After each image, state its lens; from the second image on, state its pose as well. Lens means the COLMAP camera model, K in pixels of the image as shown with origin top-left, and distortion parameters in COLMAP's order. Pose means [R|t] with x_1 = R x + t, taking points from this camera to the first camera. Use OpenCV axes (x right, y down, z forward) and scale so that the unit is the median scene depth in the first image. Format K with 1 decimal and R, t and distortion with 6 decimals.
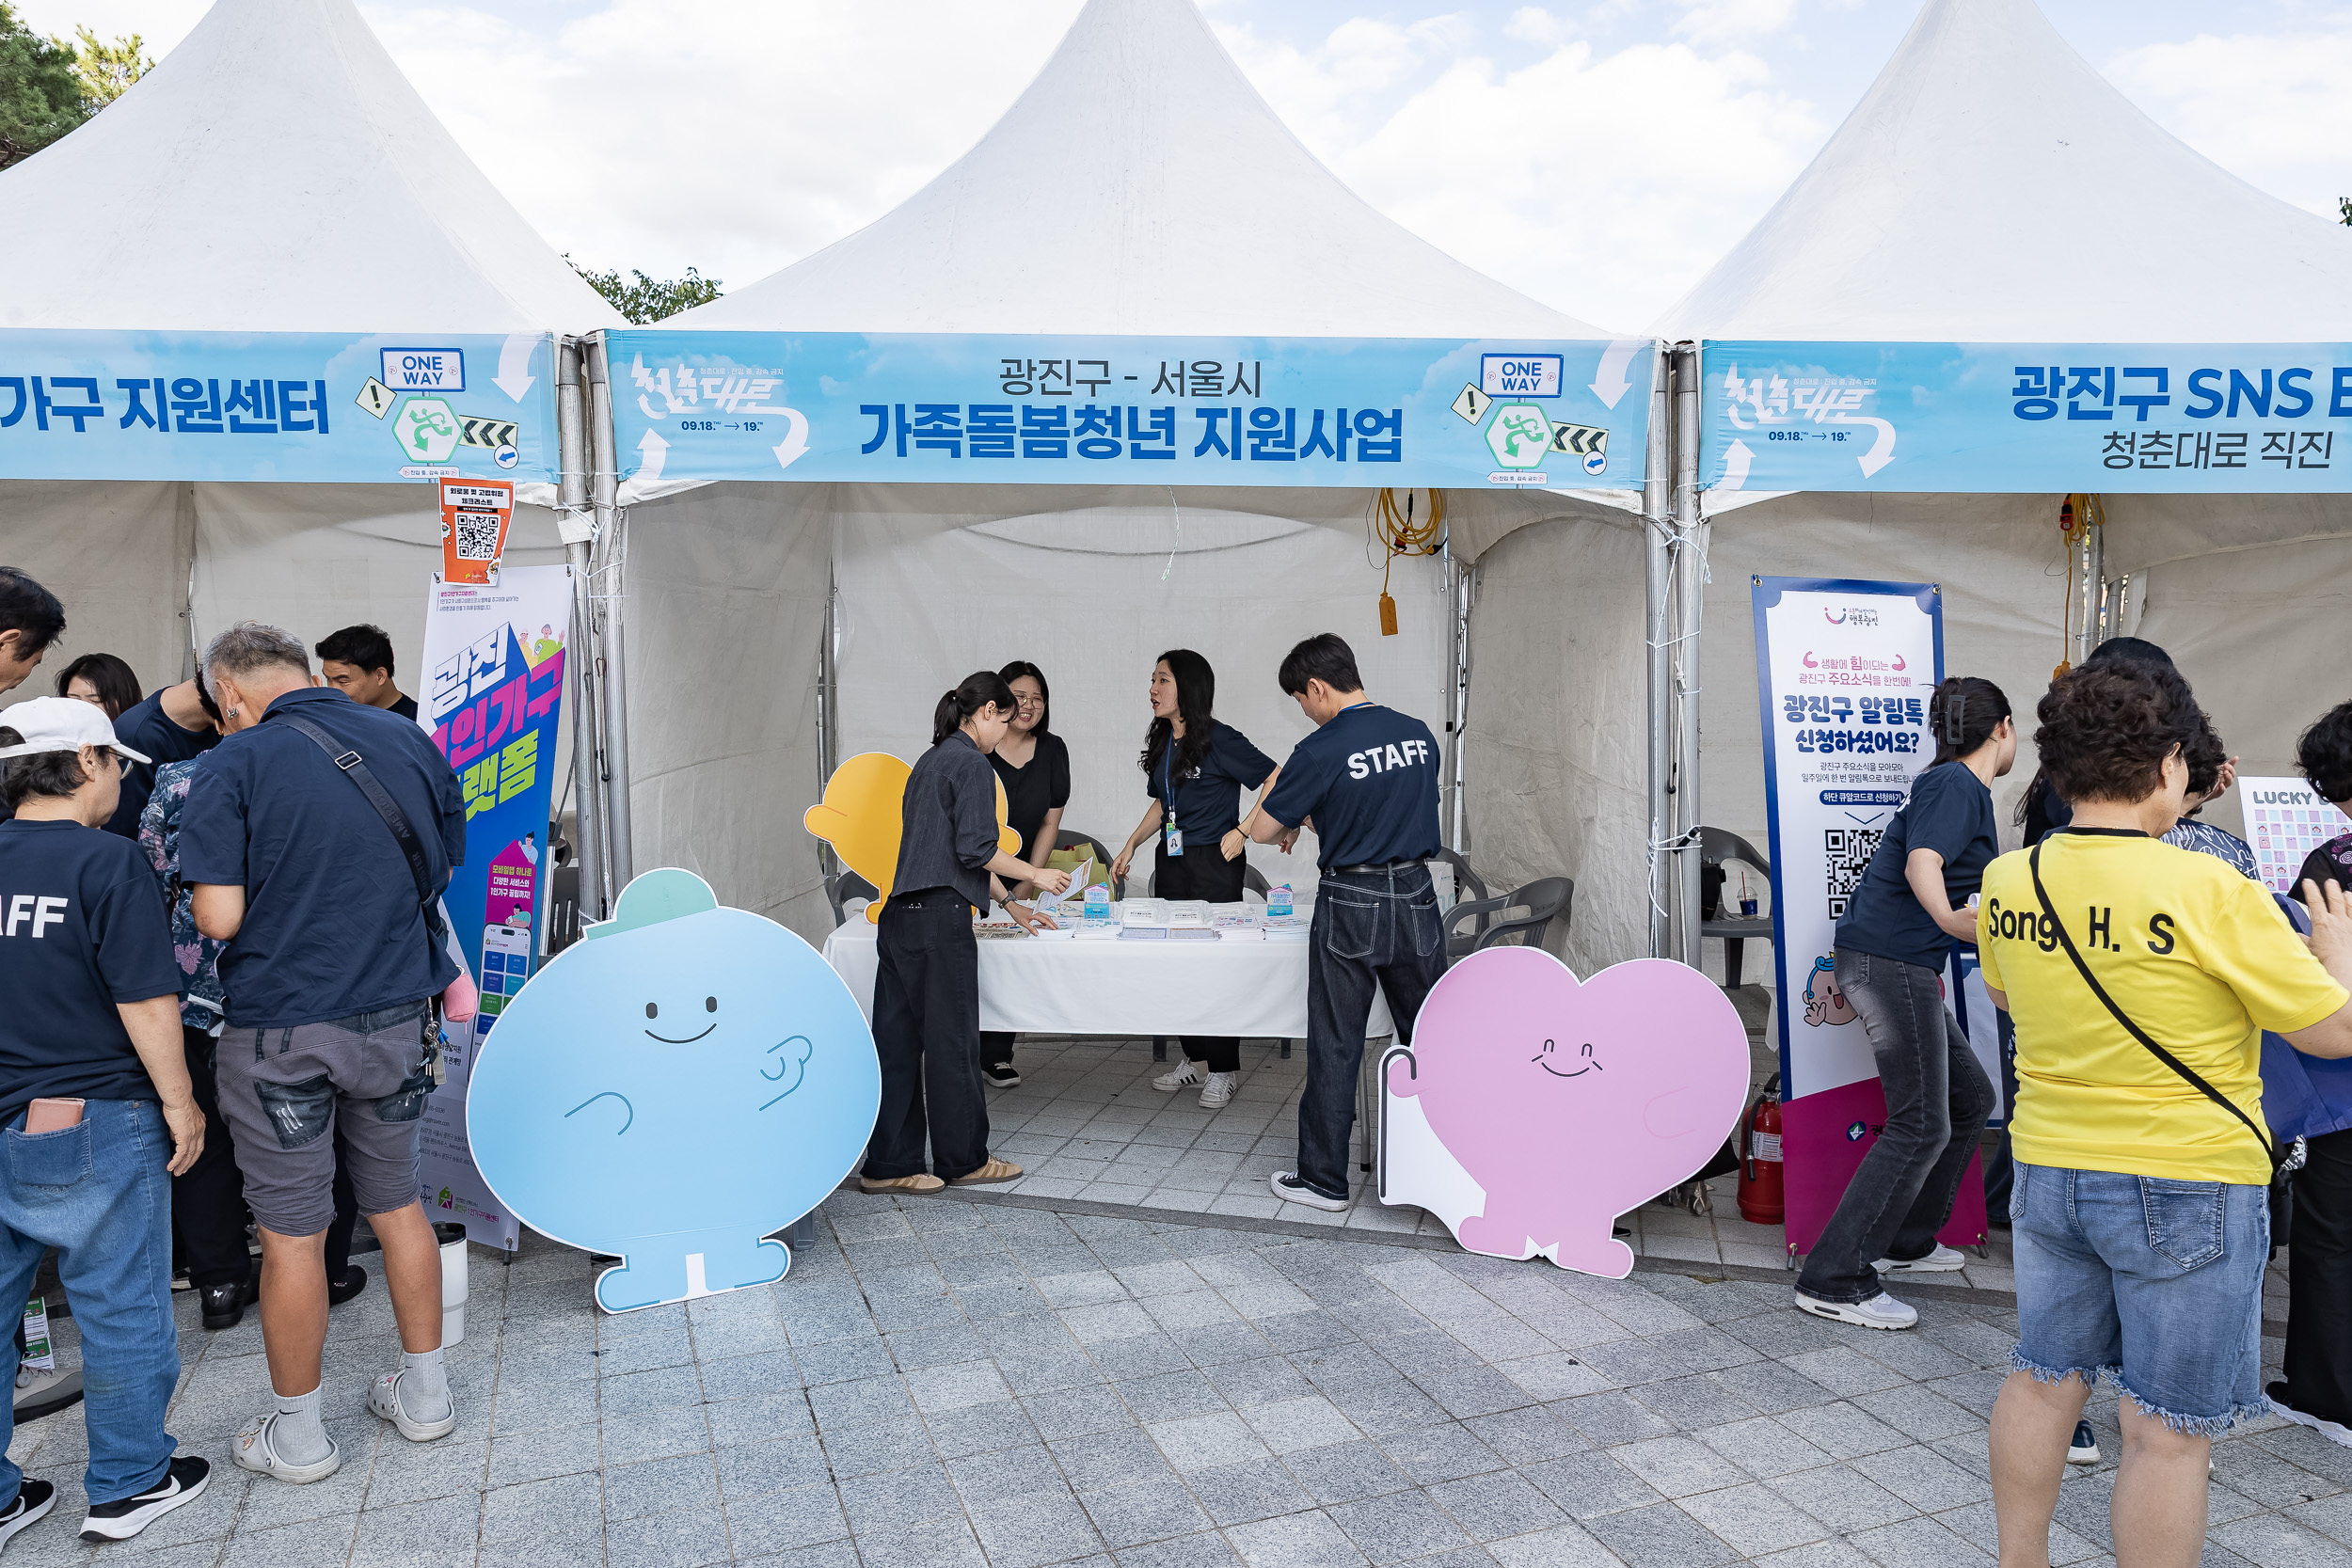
lens RADIAL K [[1629.0, 0, 1165.8], [0, 1629.0, 786.5], [0, 0, 1]] dist [0.033202, 0.032549]
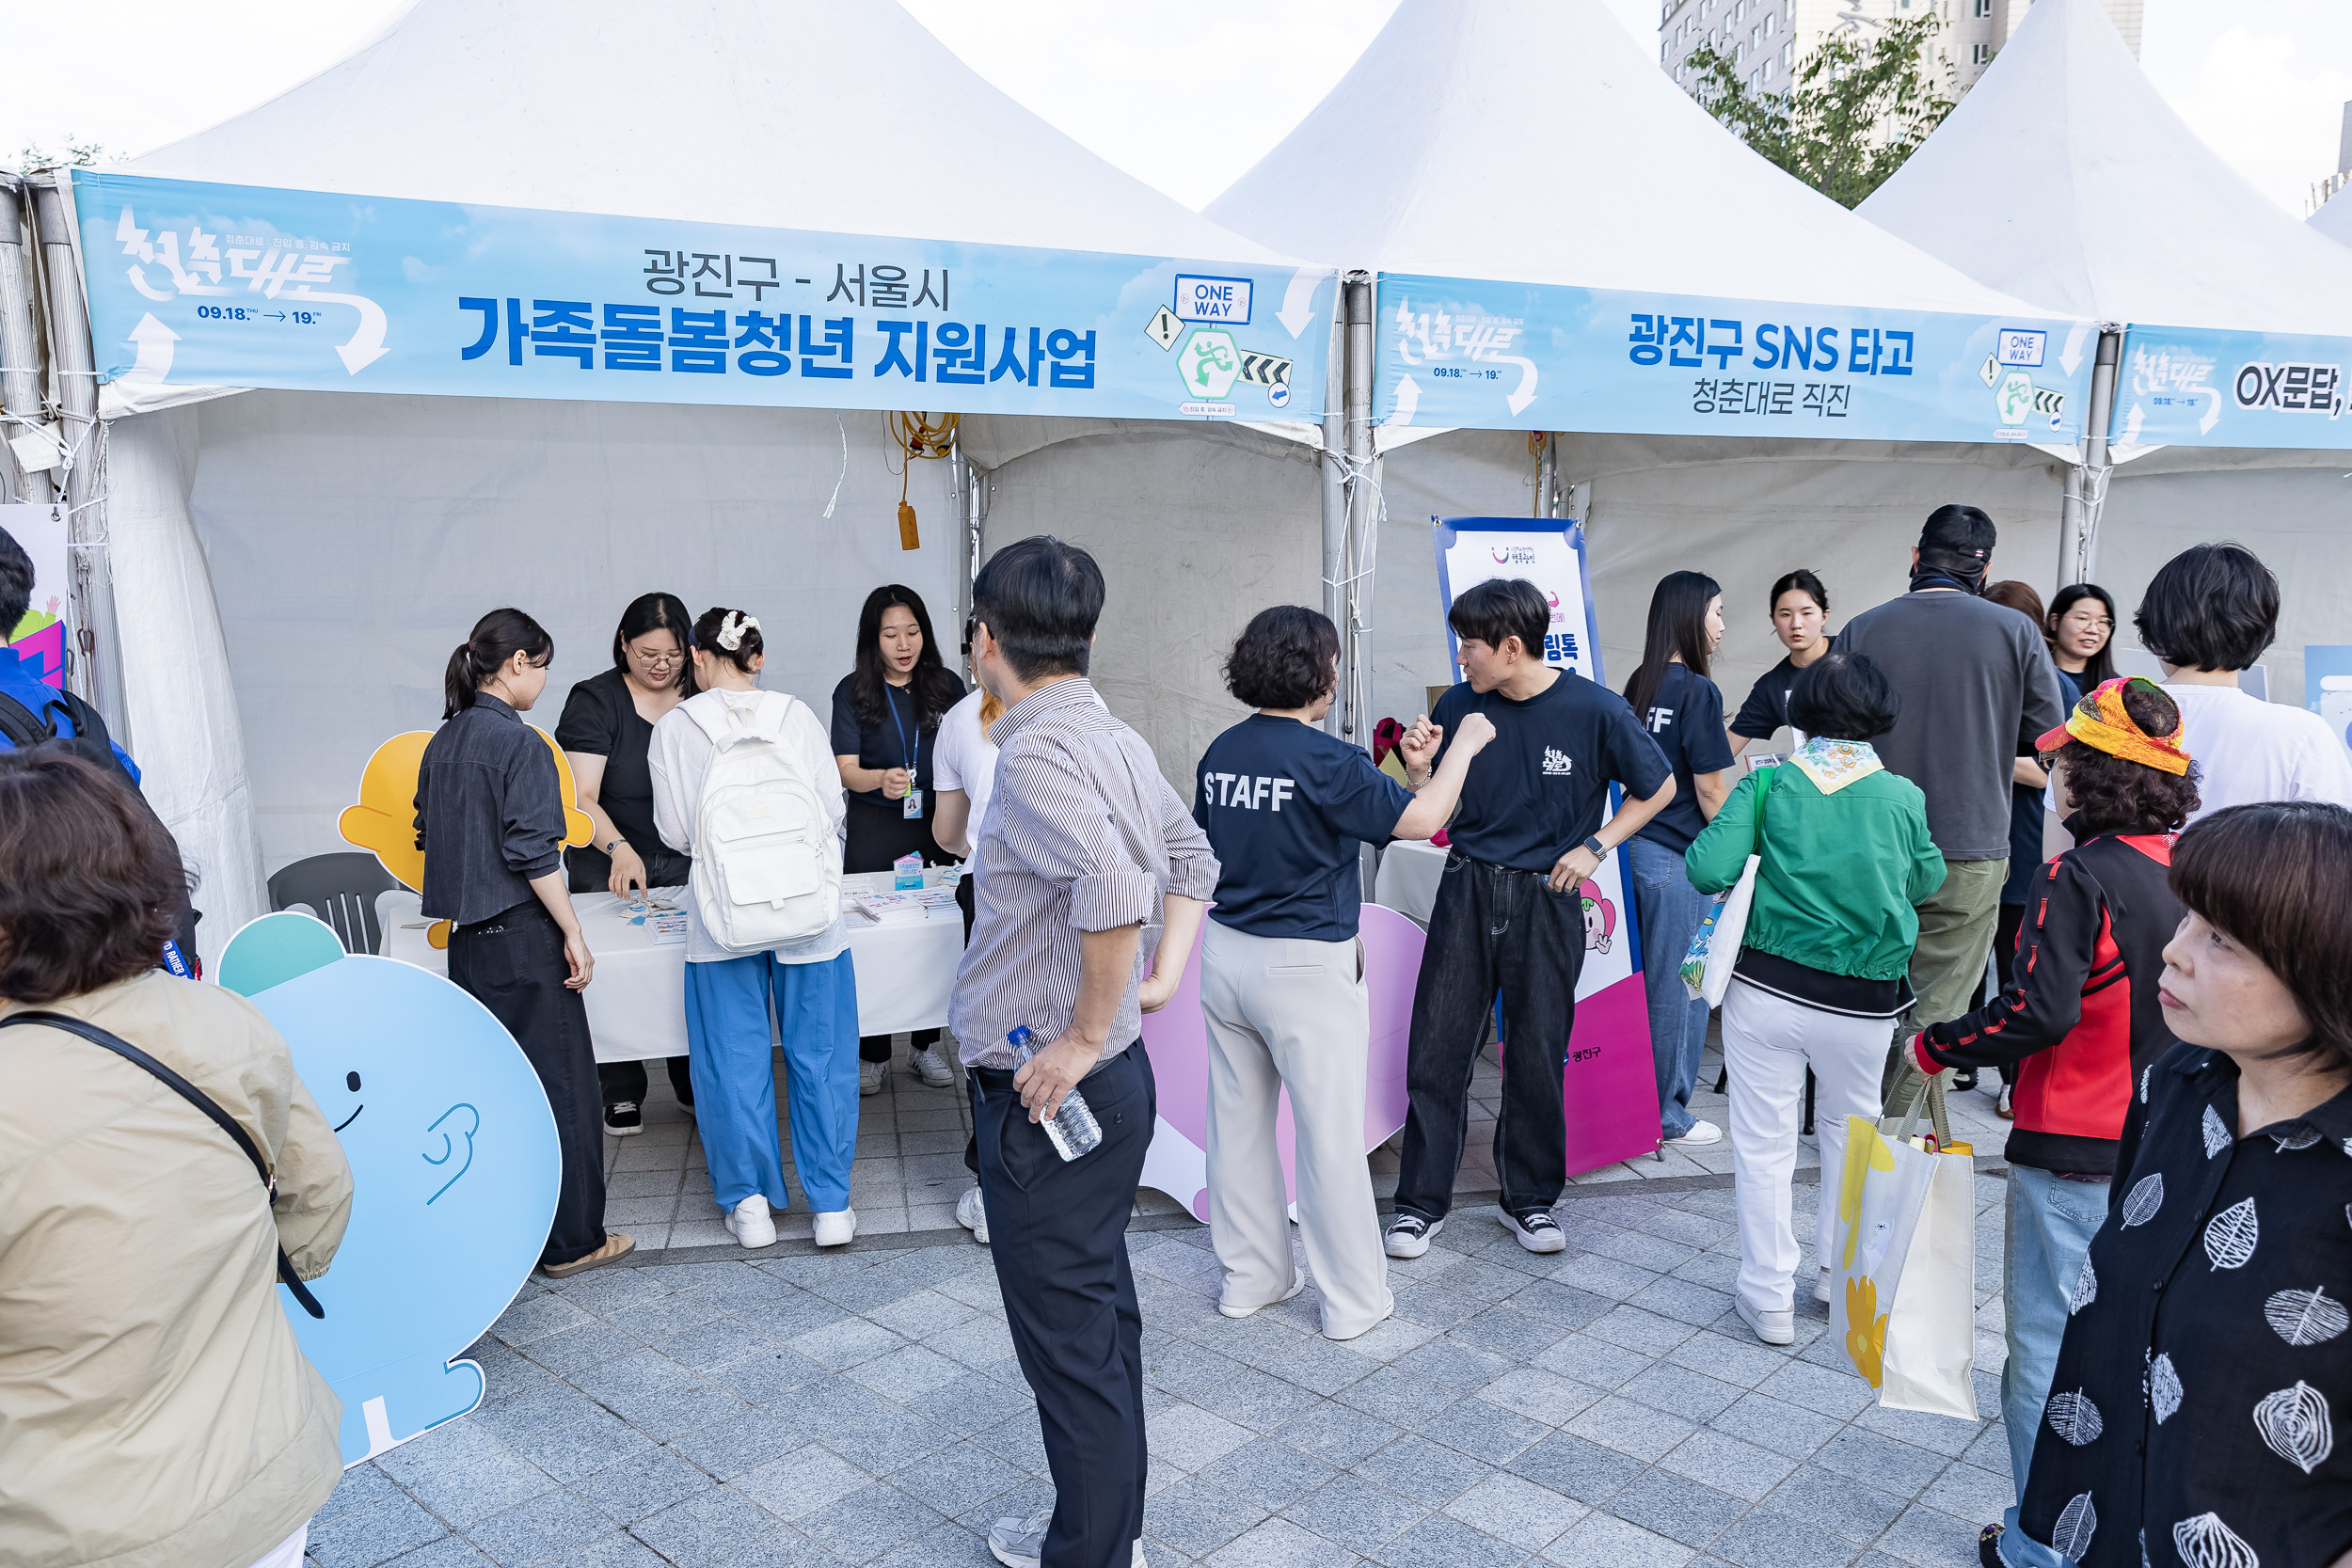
lens RADIAL K [[1893.3, 0, 1179.5], [0, 1893.3, 790.8], [0, 0, 1]] dist [0.064081, 0.029301]
pose [[0.901653, -0.067996, 0.427082, -0.284114], [0.040772, 0.996529, 0.072580, -0.050850], [-0.430535, -0.048029, 0.901295, 0.013762]]
